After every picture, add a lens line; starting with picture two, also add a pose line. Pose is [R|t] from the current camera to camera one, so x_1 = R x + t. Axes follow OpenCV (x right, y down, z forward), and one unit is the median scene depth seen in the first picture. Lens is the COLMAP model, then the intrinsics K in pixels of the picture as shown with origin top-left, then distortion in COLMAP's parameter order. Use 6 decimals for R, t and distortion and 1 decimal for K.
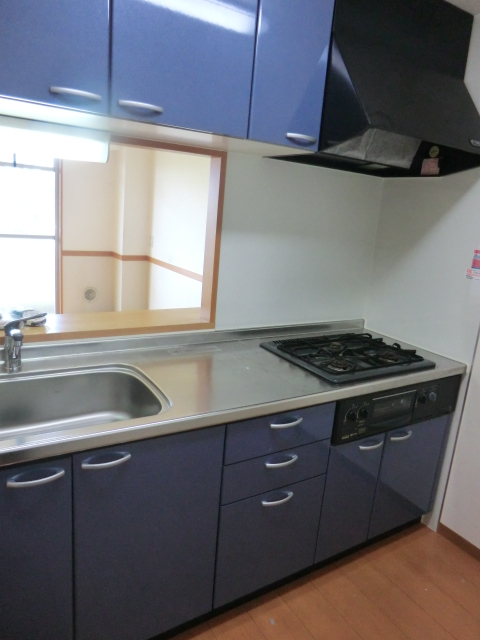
lens RADIAL K [[459.1, 0, 235.2], [0, 459.1, 318.8], [0, 0, 1]] dist [-0.049384, 0.026905]
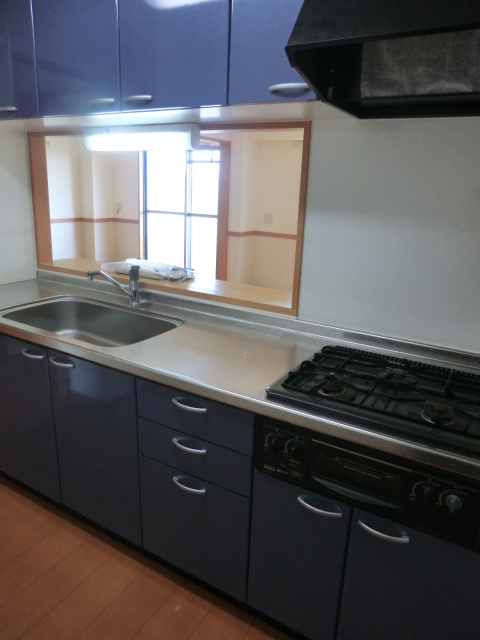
lens RADIAL K [[459.1, 0, 233.5], [0, 459.1, 321.0], [0, 0, 1]] dist [-0.049384, 0.026905]
pose [[0.464480, 0.191467, -0.864638, 0.711062], [-0.204449, 0.973157, 0.105669, -0.044349], [0.861661, 0.127693, 0.491157, 0.456439]]
